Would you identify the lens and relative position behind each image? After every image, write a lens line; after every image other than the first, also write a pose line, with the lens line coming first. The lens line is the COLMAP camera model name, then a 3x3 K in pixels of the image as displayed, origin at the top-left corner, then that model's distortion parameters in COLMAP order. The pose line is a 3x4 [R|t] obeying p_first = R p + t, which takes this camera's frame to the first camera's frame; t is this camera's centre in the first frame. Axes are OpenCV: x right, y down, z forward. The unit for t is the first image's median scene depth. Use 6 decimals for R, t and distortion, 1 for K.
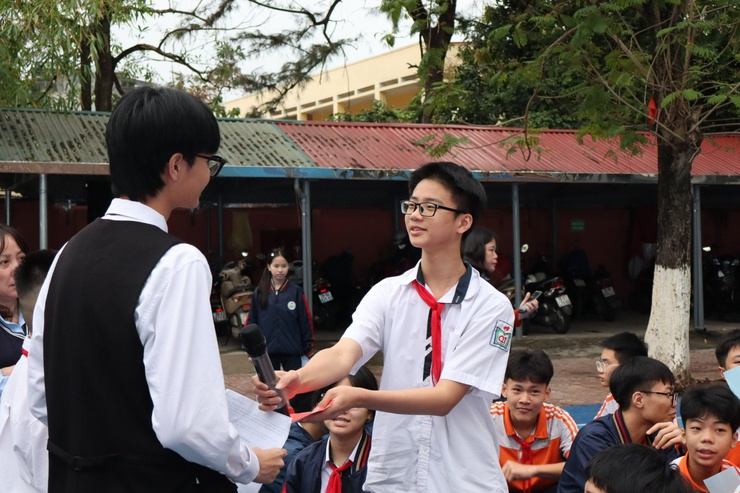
lens RADIAL K [[1213.2, 0, 370.1], [0, 1213.2, 246.0], [0, 0, 1]] dist [-0.029352, 0.000000]
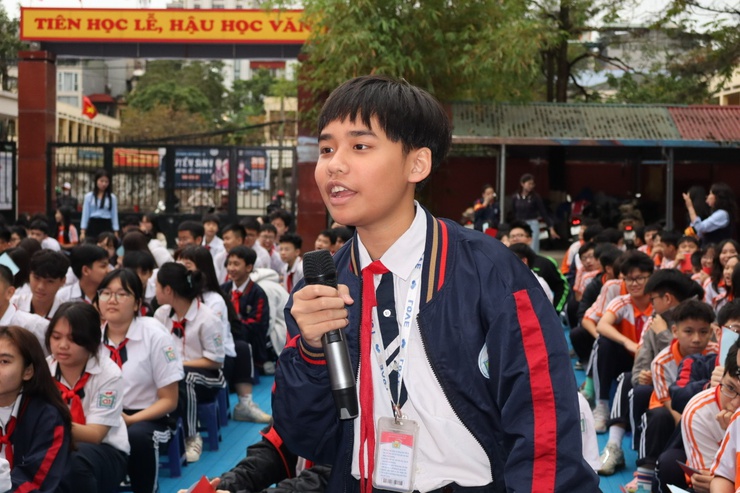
lens RADIAL K [[1213.2, 0, 370.1], [0, 1213.2, 246.6], [0, 0, 1]] dist [-0.029352, 0.000000]
pose [[0.899146, 0.037744, -0.436019, 0.279210], [-0.020528, 0.998815, 0.044130, 0.011351], [0.437167, -0.030729, 0.898855, -0.555821]]
